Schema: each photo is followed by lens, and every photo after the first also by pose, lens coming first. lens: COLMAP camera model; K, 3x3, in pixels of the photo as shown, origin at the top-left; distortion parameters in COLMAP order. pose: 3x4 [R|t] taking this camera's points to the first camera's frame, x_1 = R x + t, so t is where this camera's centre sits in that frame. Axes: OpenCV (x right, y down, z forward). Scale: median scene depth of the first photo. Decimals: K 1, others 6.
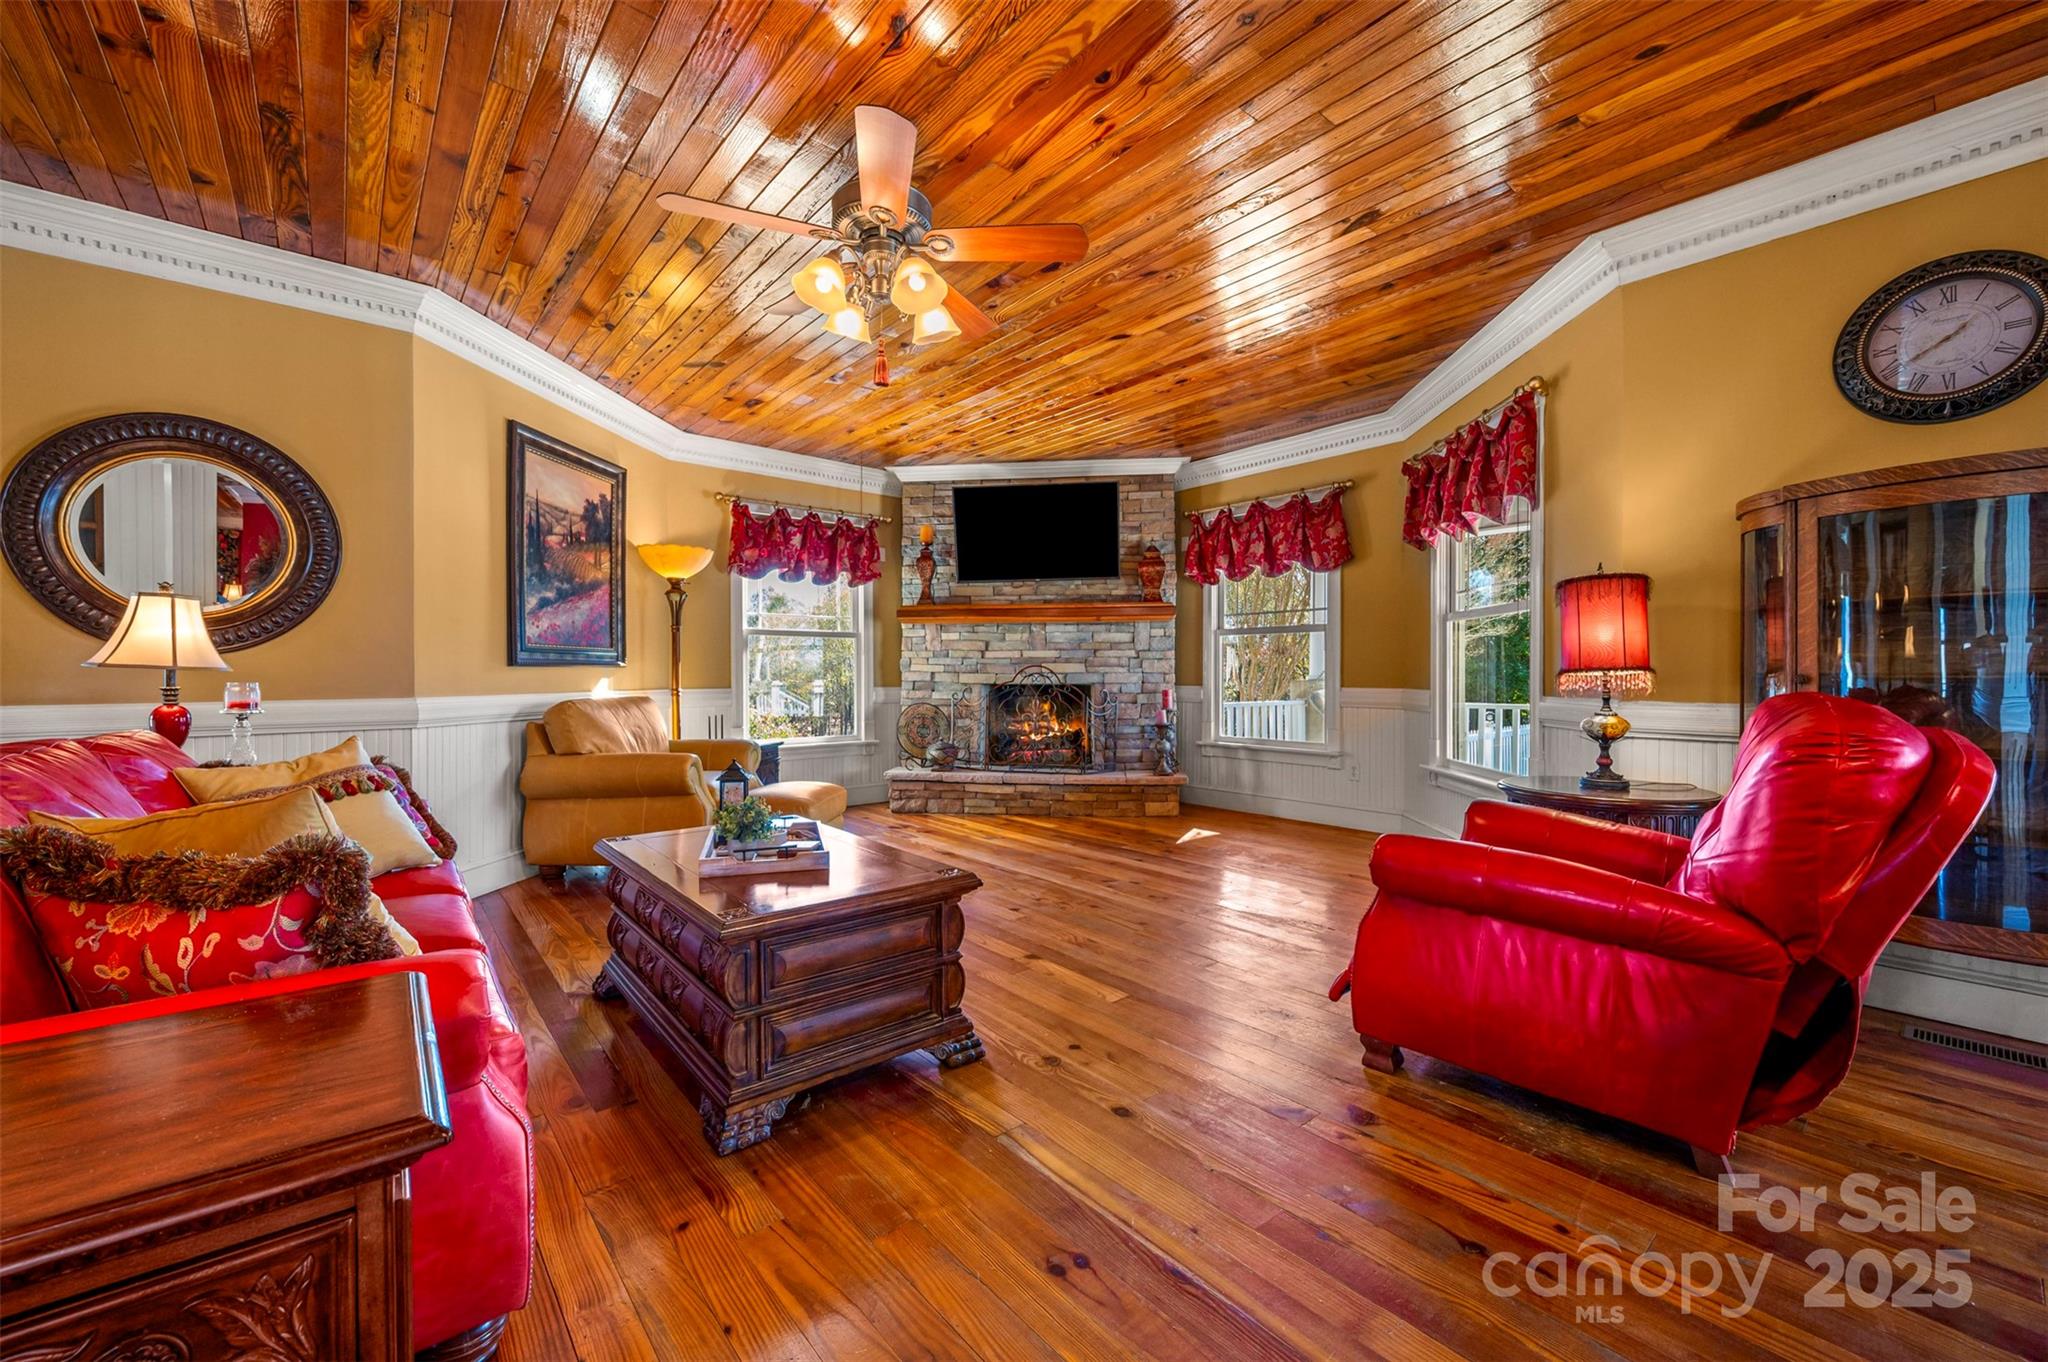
lens RADIAL K [[810.2, 0, 1024.0], [0, 810.2, 681.0], [0, 0, 1]] dist [0.001394, 0.000130]
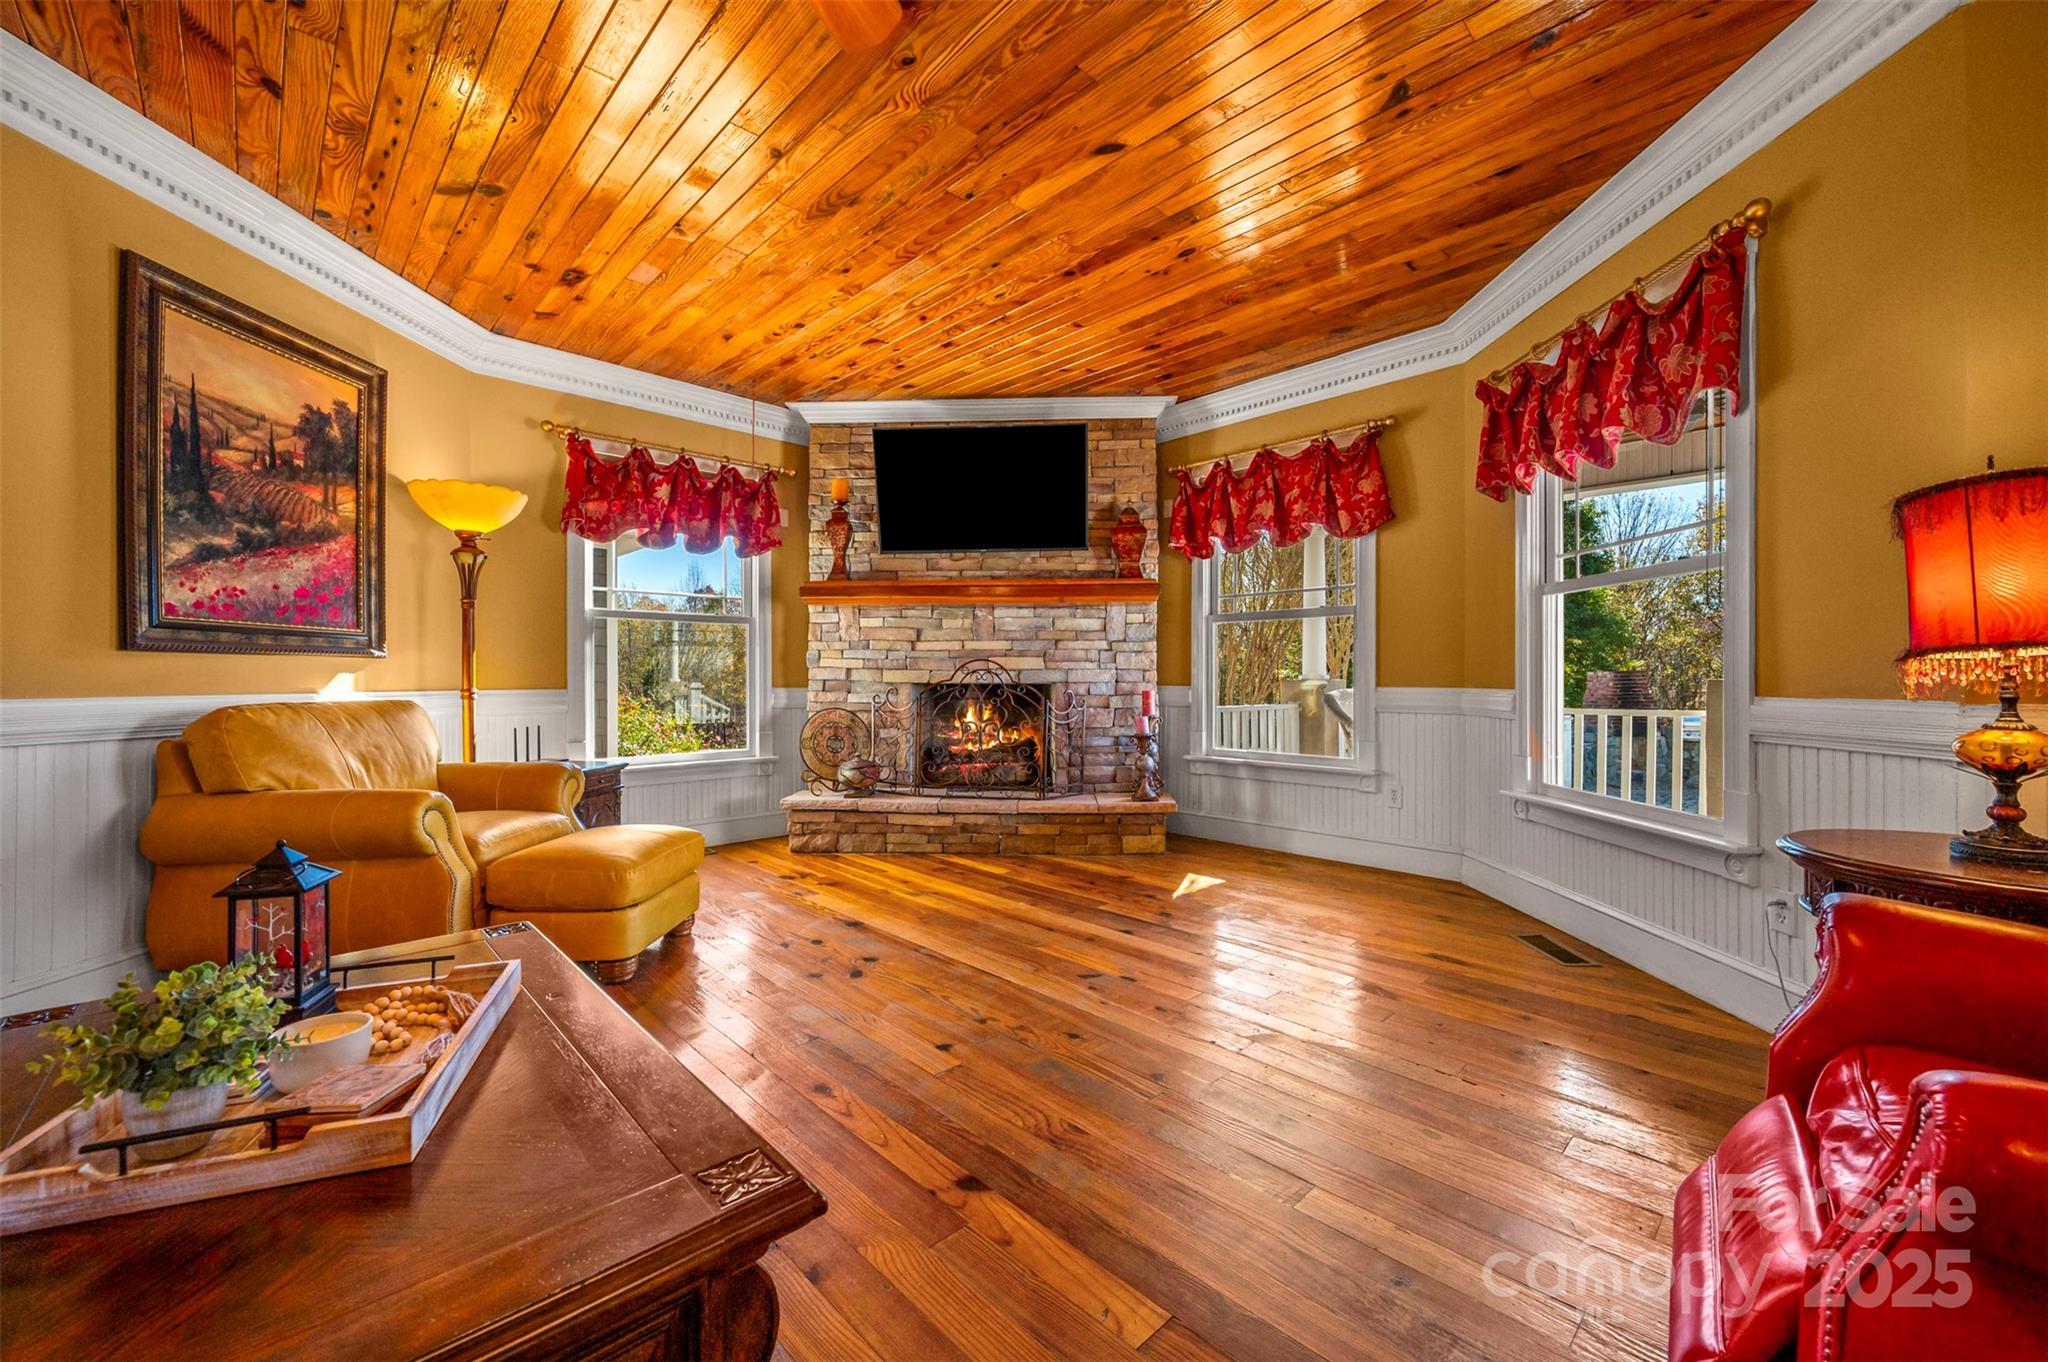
lens RADIAL K [[810.2, 0, 1024.0], [0, 810.2, 681.0], [0, 0, 1]] dist [0.001394, 0.000130]
pose [[0.997893, 0.000132, 0.064873, 0.005604], [0.000187, 0.999988, -0.004916, 0.005677], [-0.064873, 0.004918, 0.997881, 0.239320]]
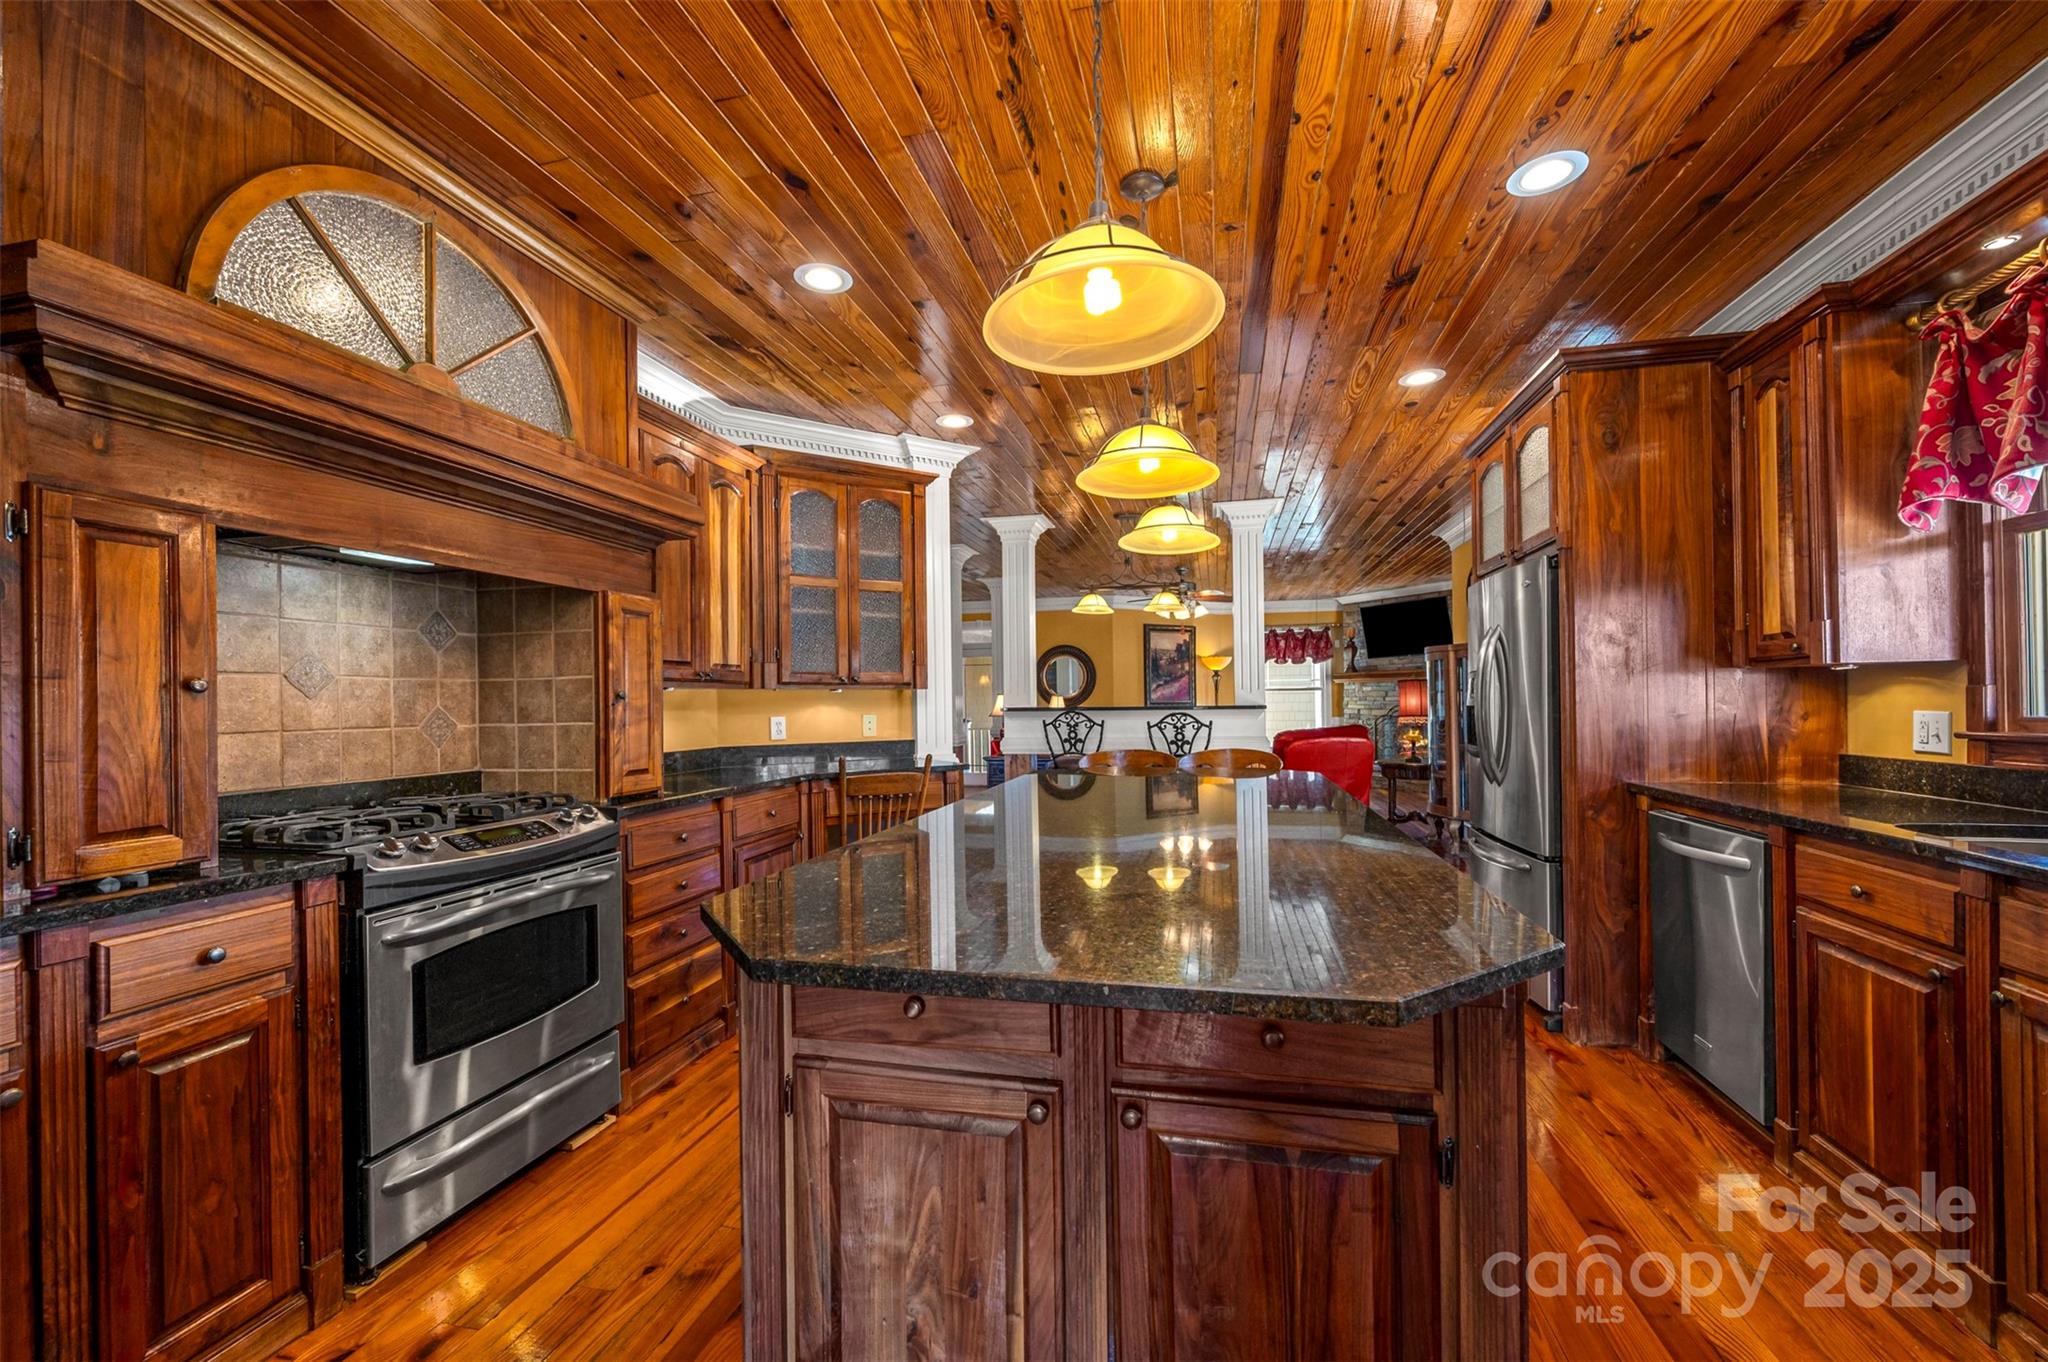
lens RADIAL K [[810.2, 0, 1024.0], [0, 810.2, 681.0], [0, 0, 1]] dist [0.001394, 0.000130]
pose [[0.589265, -0.023539, -0.807597, 1.008464], [0.004782, 0.999660, -0.025647, -0.033525], [0.807926, 0.011251, 0.589177, -0.732921]]
